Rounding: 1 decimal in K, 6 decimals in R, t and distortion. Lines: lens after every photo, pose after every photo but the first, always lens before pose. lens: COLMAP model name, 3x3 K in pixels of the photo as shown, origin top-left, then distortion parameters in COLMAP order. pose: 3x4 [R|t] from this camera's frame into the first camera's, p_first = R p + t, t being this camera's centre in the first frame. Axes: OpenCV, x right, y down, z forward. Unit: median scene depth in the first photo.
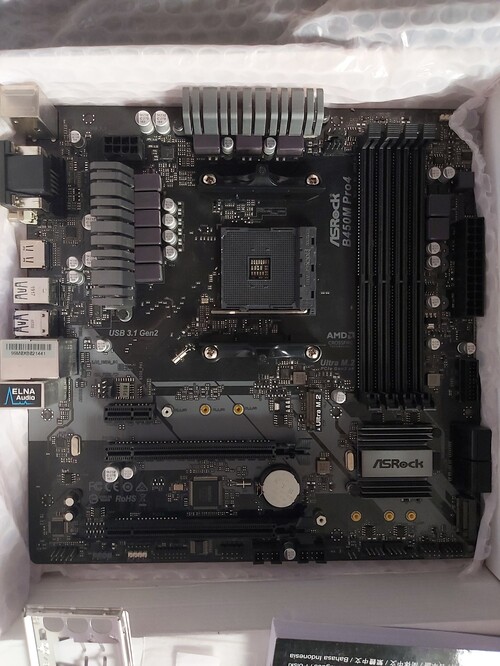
lens RADIAL K [[514.2, 0, 250.0], [0, 514.2, 333.0], [0, 0, 1]] dist [0.103524, -0.191828]
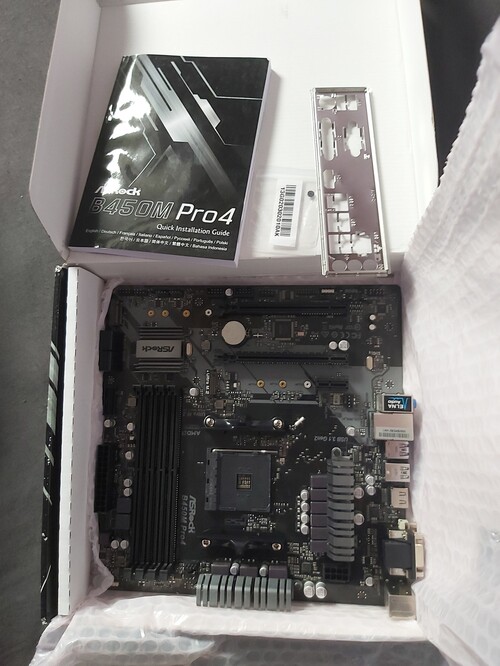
lens RADIAL K [[514.2, 0, 250.0], [0, 514.2, 333.0], [0, 0, 1]] dist [0.103524, -0.191828]
pose [[-0.997147, -0.012116, 0.074512, -0.104442], [0.021073, -0.992474, 0.120626, 0.118686], [0.072489, 0.121852, 0.989898, -0.514054]]
